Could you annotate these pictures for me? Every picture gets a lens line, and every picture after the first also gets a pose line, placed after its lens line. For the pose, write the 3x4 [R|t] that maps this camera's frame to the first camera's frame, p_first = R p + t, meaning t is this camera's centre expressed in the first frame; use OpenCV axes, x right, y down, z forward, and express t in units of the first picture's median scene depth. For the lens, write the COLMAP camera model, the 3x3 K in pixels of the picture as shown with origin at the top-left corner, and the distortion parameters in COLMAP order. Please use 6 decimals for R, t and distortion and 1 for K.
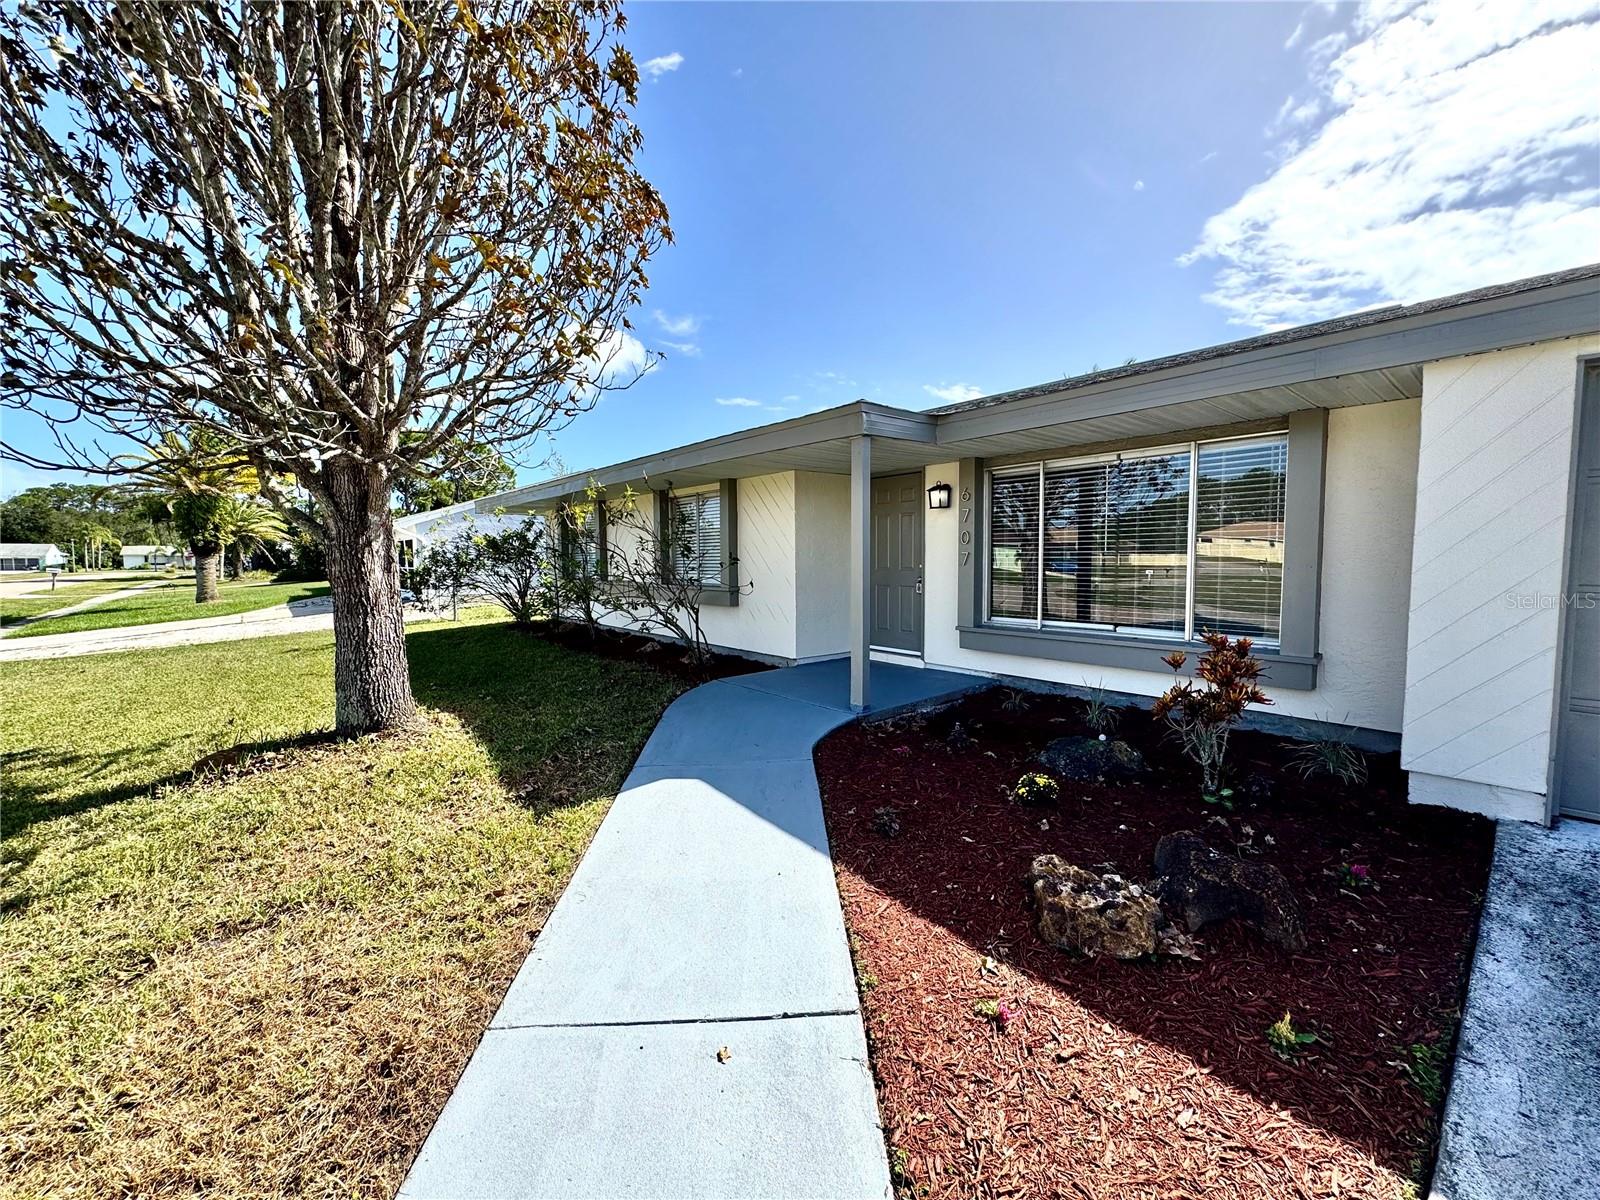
lens RADIAL K [[651.2, 0, 798.1], [0, 651.2, 603.7], [0, 0, 1]] dist [0.010303, -0.000174]
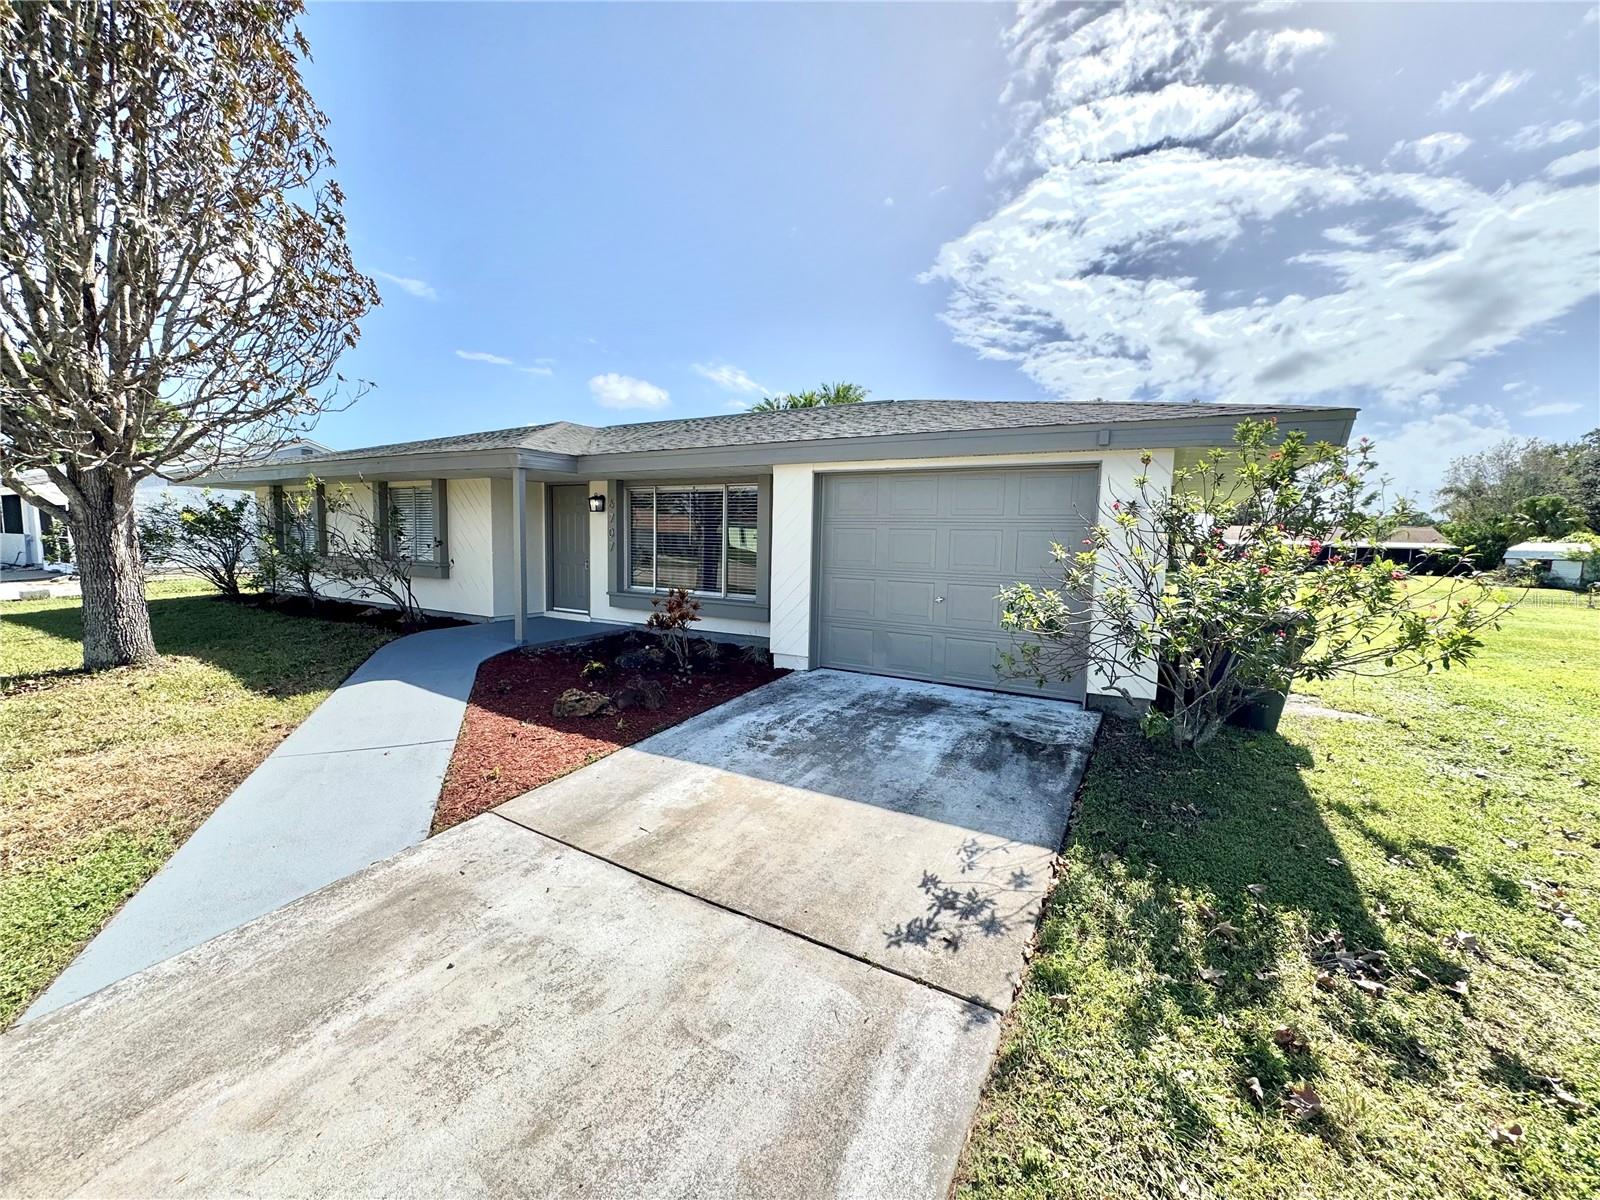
lens RADIAL K [[651.2, 0, 792.1], [0, 651.2, 607.1], [0, 0, 1]] dist [0.010303, -0.000174]
pose [[0.944329, -0.006489, 0.328937, 0.140457], [-0.005834, 0.999318, 0.036463, 0.011064], [-0.328949, -0.036353, 0.943648, -0.498502]]
